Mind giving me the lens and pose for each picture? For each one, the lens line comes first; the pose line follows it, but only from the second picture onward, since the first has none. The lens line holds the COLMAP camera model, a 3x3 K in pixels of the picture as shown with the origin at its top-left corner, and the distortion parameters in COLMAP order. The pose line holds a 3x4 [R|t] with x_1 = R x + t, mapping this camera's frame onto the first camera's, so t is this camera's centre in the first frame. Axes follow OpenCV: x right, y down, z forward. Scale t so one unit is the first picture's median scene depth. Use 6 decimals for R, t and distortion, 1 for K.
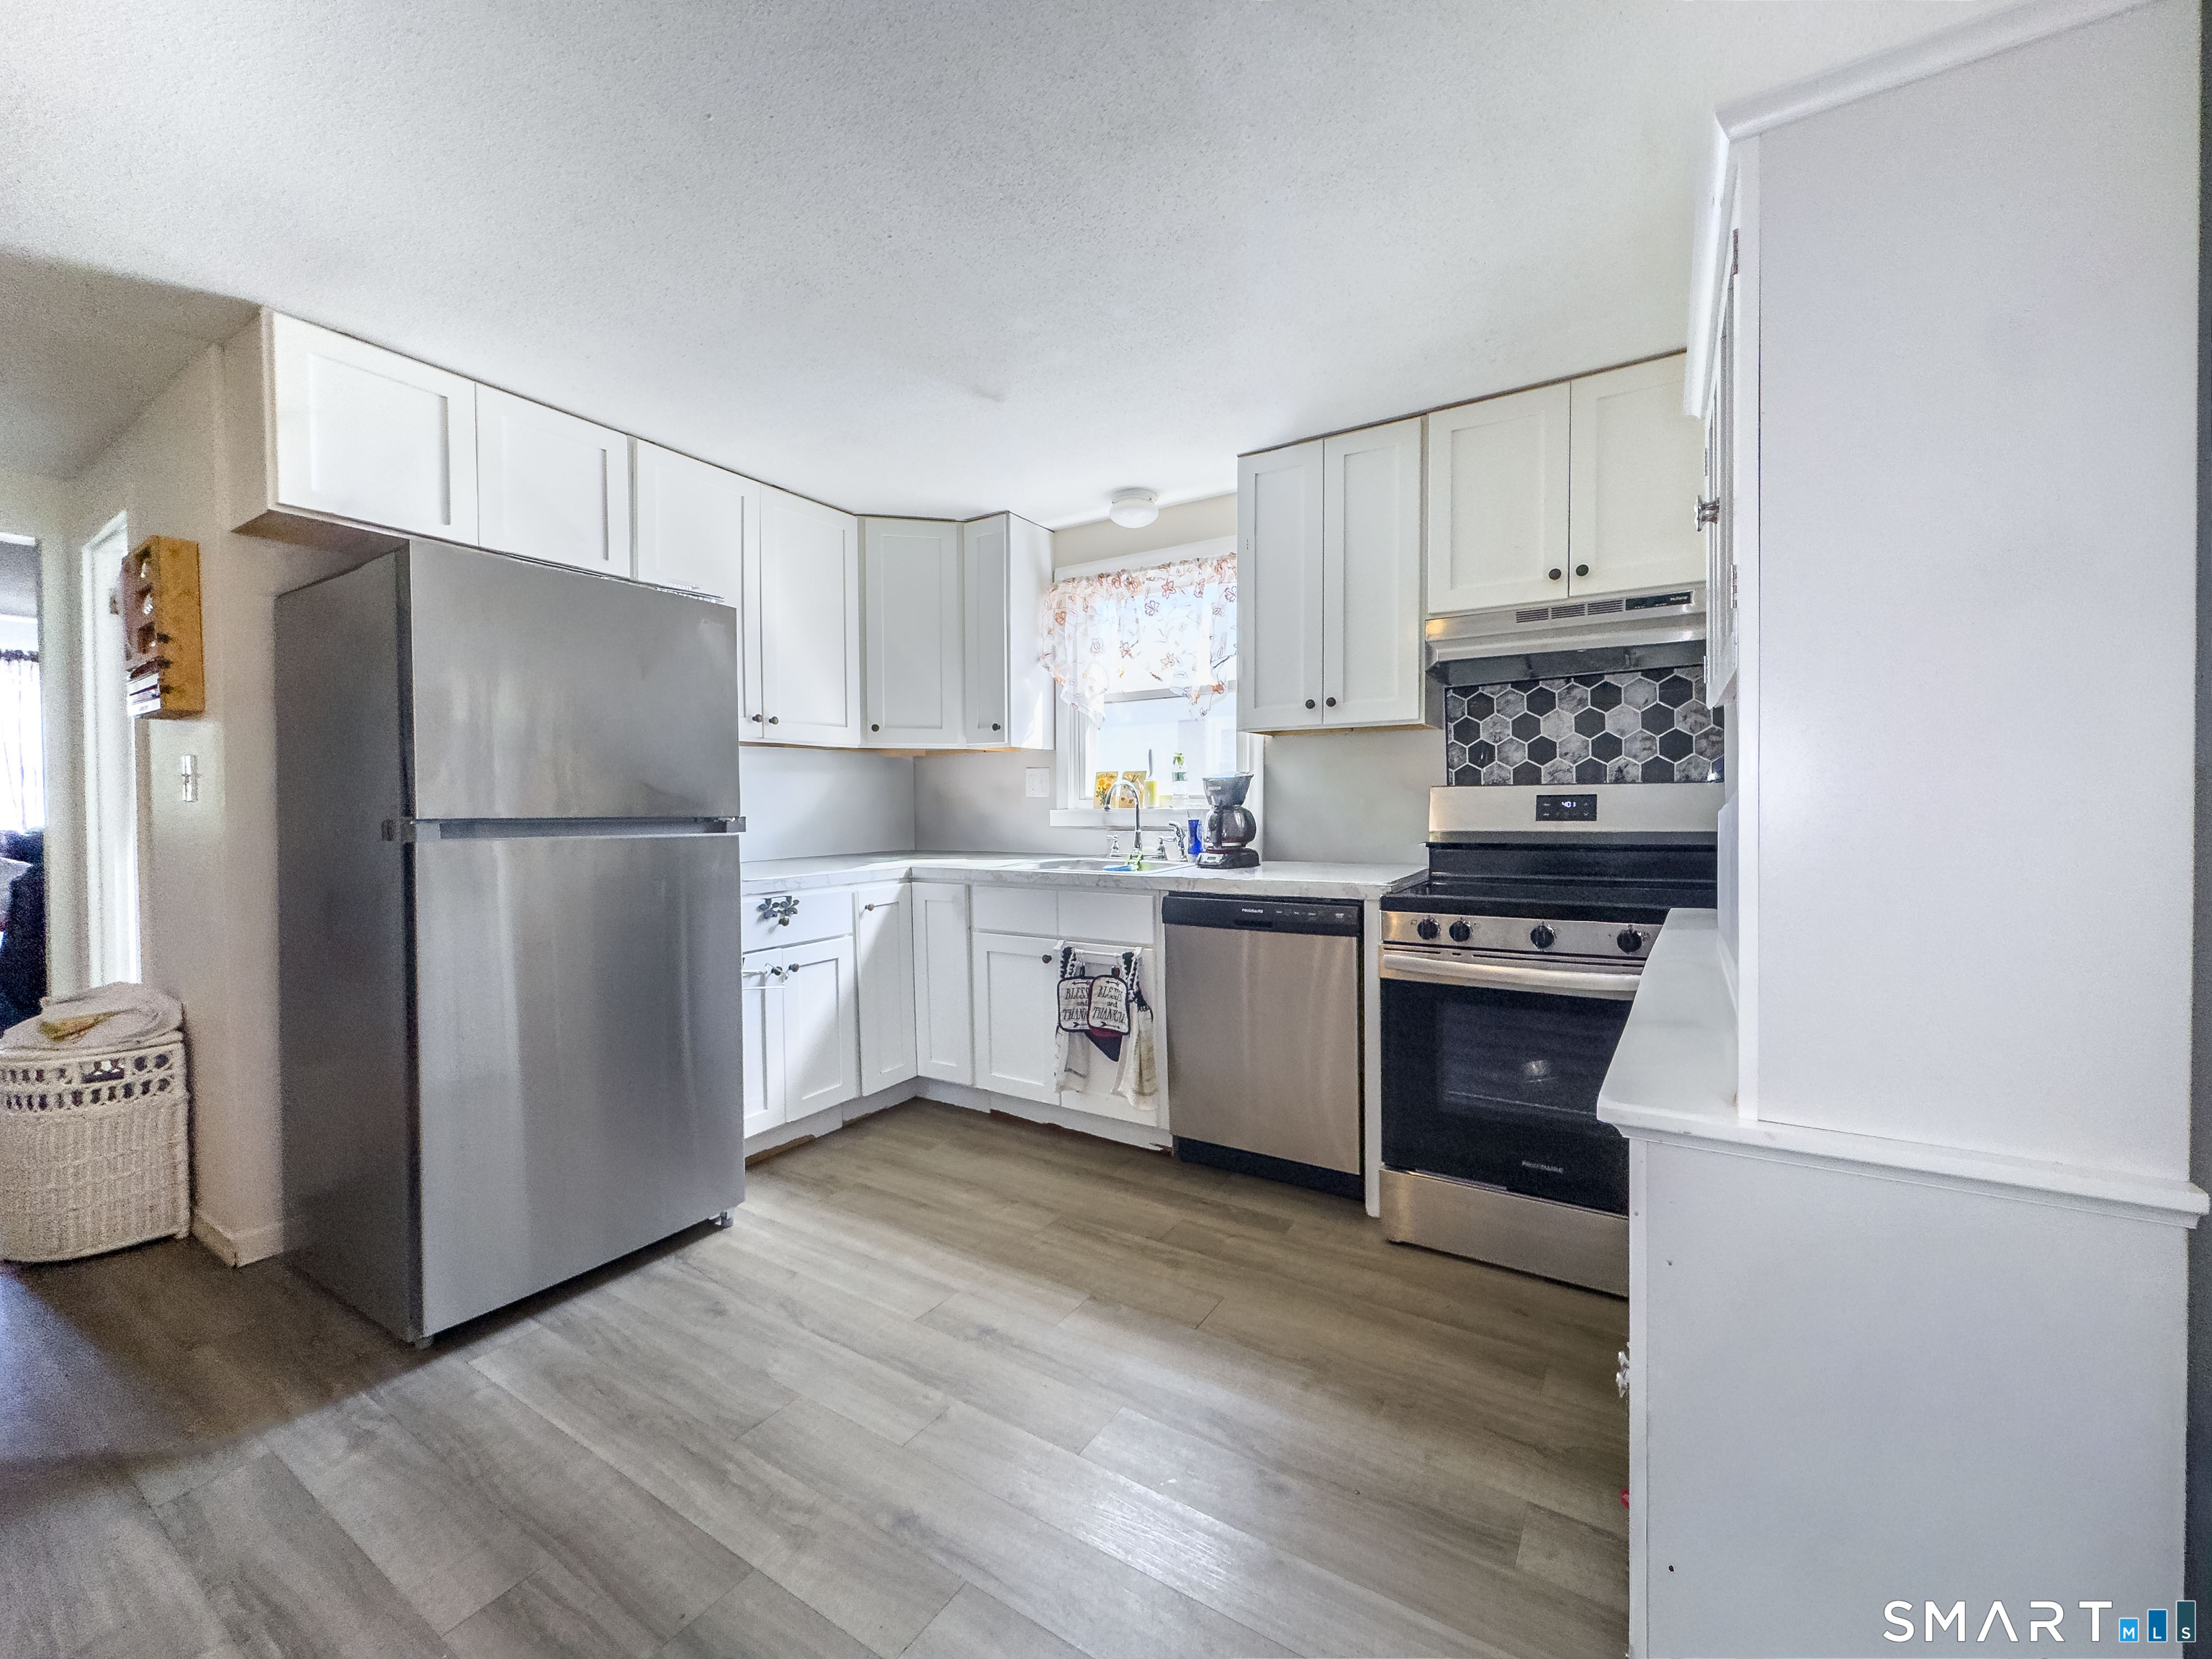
lens RADIAL K [[884.5, 0, 1111.0], [0, 884.5, 824.1], [0, 0, 1]] dist [-0.002667, -0.000257]
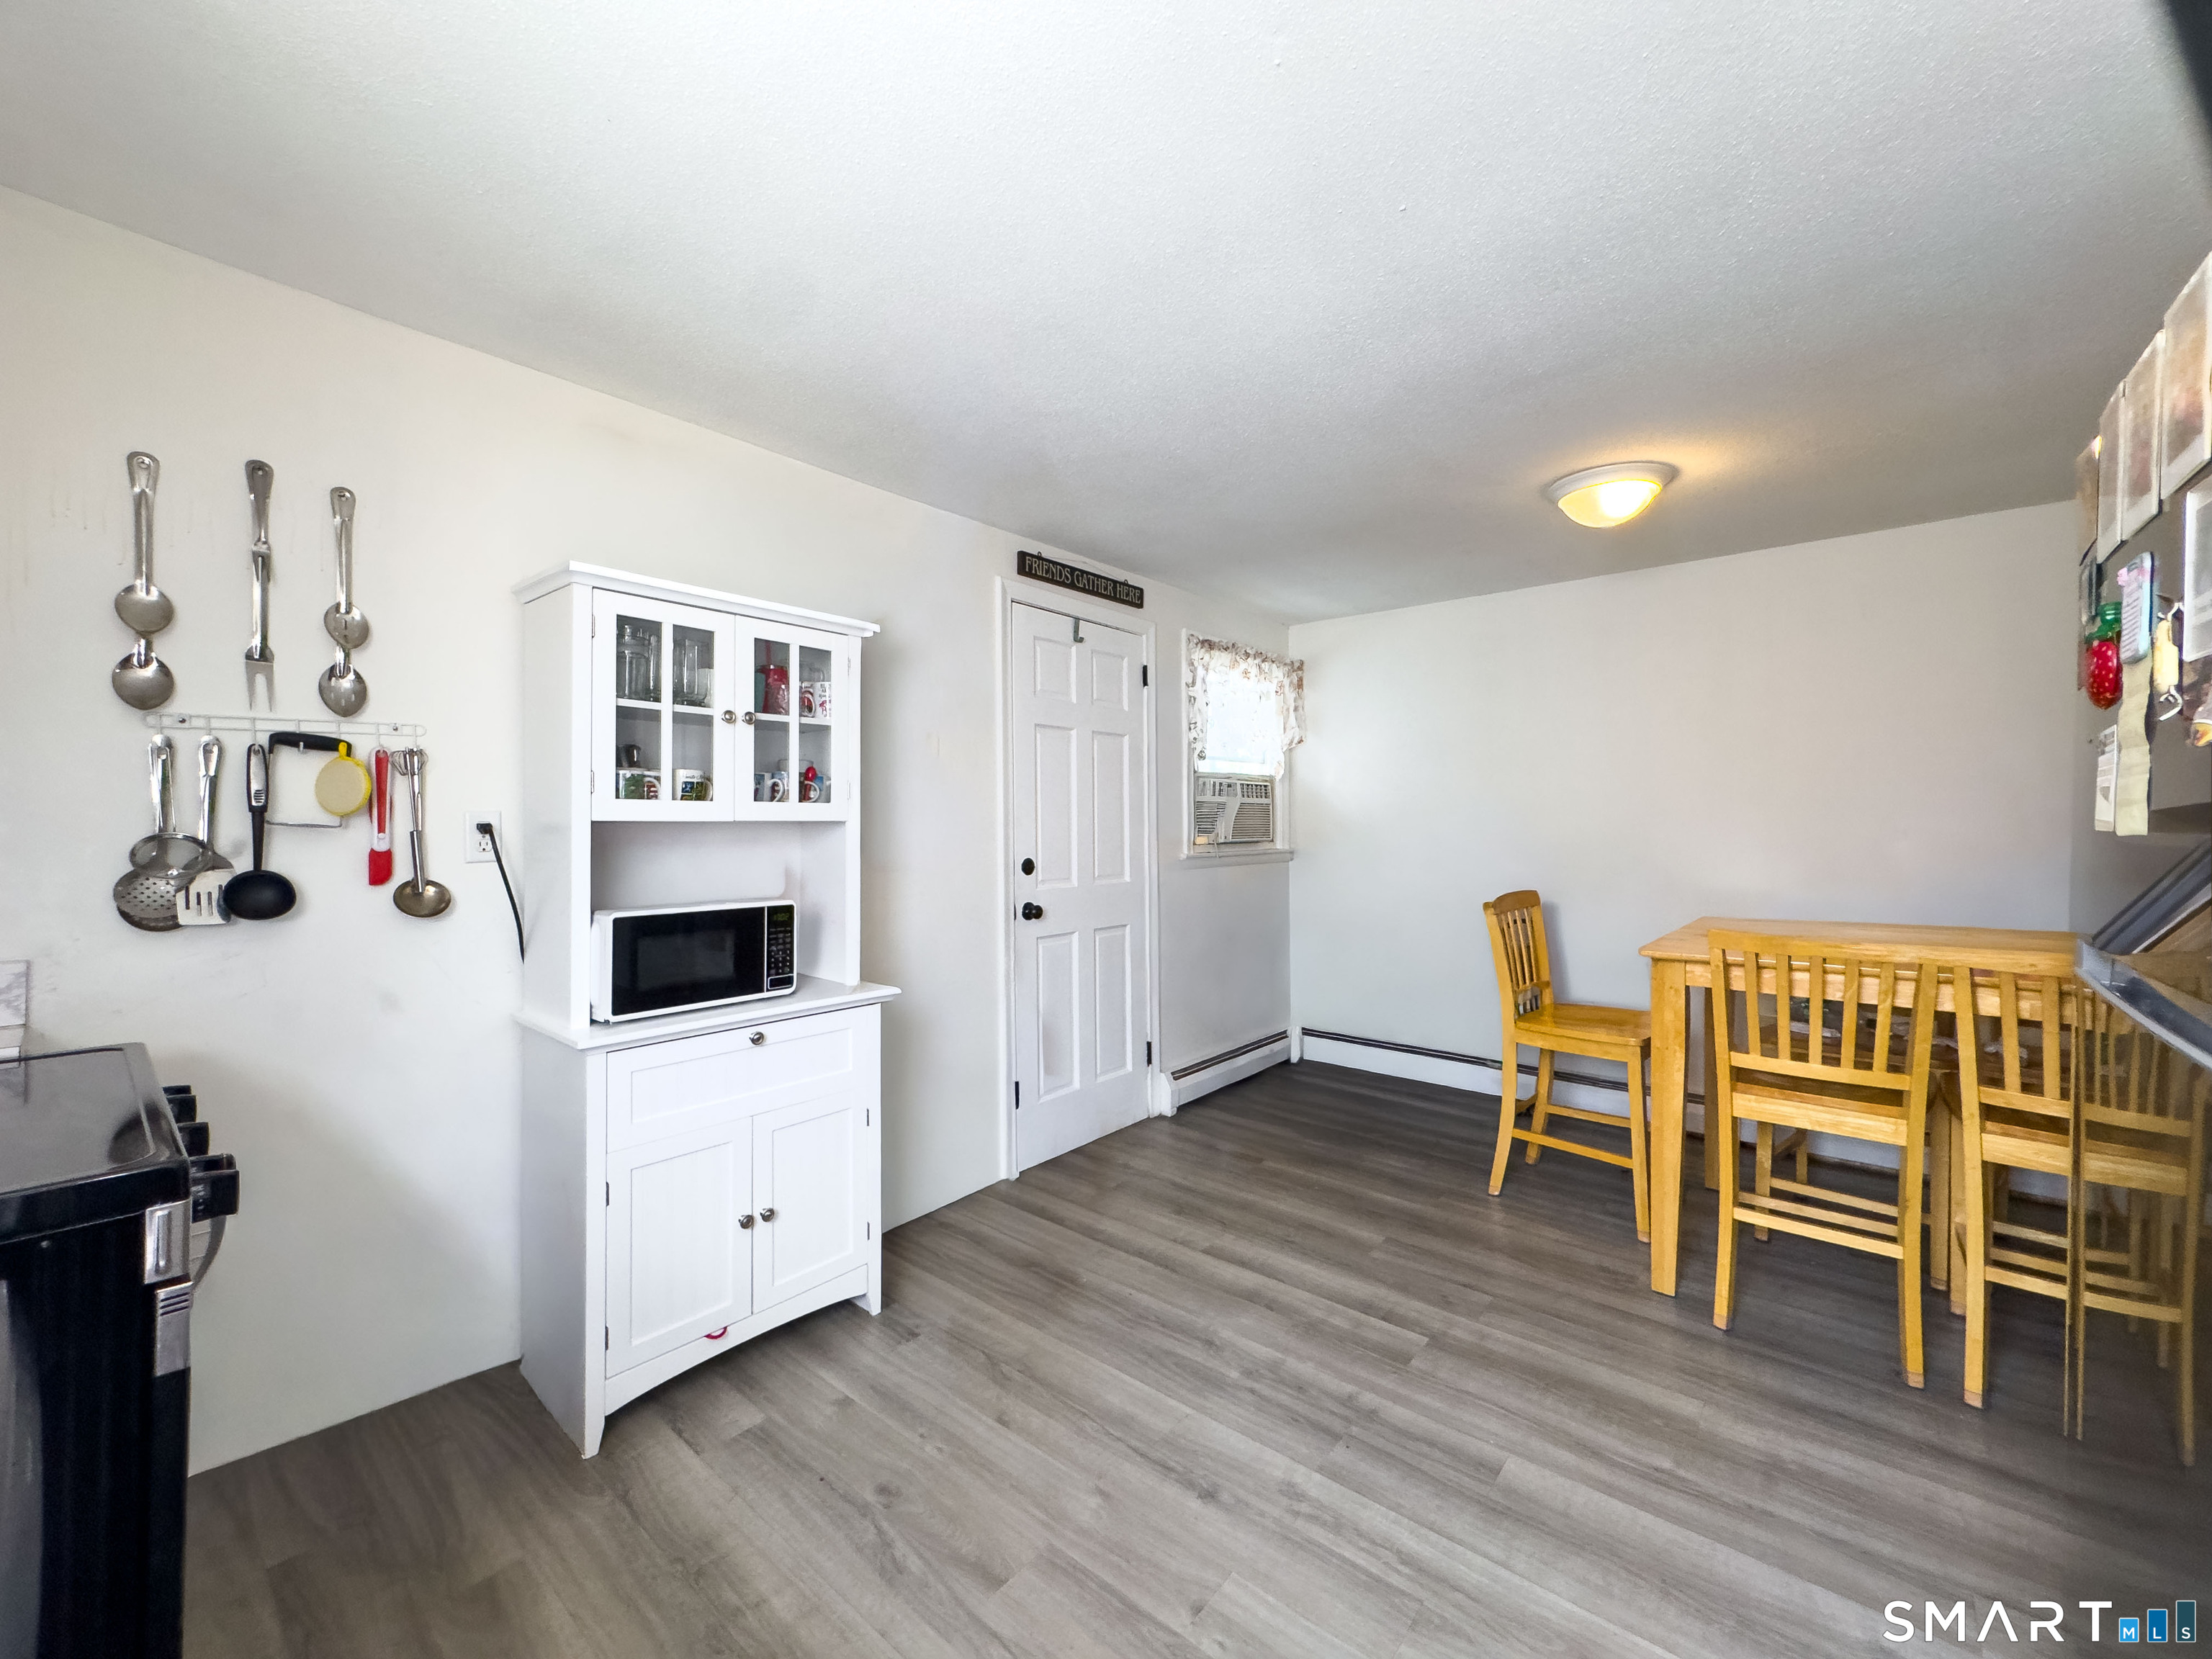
lens RADIAL K [[884.5, 0, 1099.4], [0, 884.5, 827.7], [0, 0, 1]] dist [-0.002667, -0.000257]
pose [[-0.990858, 0.002156, 0.134893, -0.259231], [0.004883, 0.999790, 0.019893, -0.130961], [-0.134822, 0.020369, -0.990660, 2.256249]]
